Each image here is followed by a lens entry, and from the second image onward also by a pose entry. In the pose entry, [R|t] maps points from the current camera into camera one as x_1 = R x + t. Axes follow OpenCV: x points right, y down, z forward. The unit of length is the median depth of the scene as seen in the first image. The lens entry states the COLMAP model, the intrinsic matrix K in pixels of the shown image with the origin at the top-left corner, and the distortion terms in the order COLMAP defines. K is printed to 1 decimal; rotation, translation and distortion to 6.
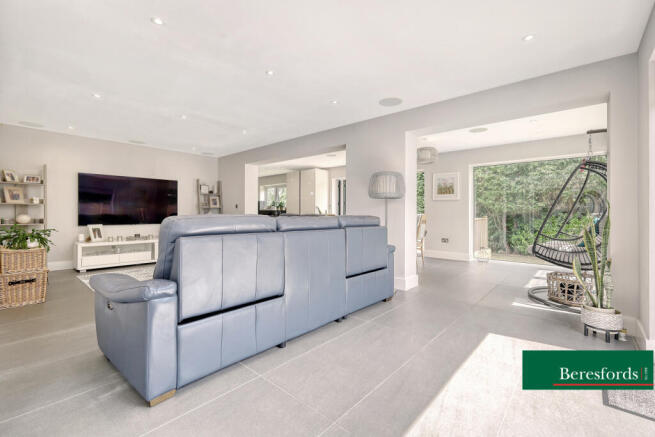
lens RADIAL K [[288.5, 0, 328.1], [0, 288.5, 215.0], [0, 0, 1]] dist [0.000230, 0.000416]
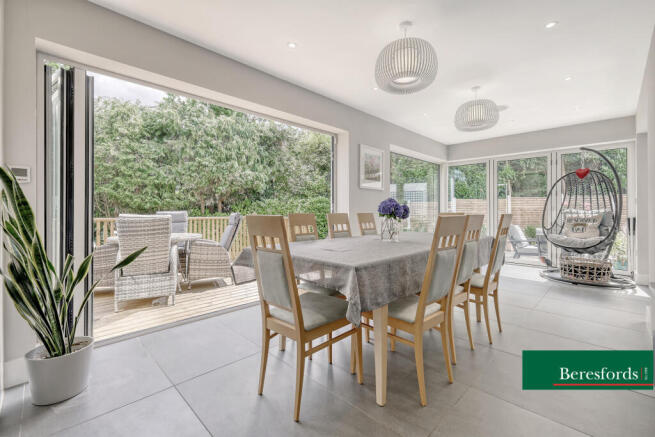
lens RADIAL K [[288.5, 0, 327.8], [0, 288.5, 213.3], [0, 0, 1]] dist [0.000230, 0.000416]
pose [[0.065032, -0.011902, 0.997812, -0.113338], [0.005269, 0.999919, 0.011584, -0.002827], [-0.997869, 0.004504, 0.065089, 0.492462]]
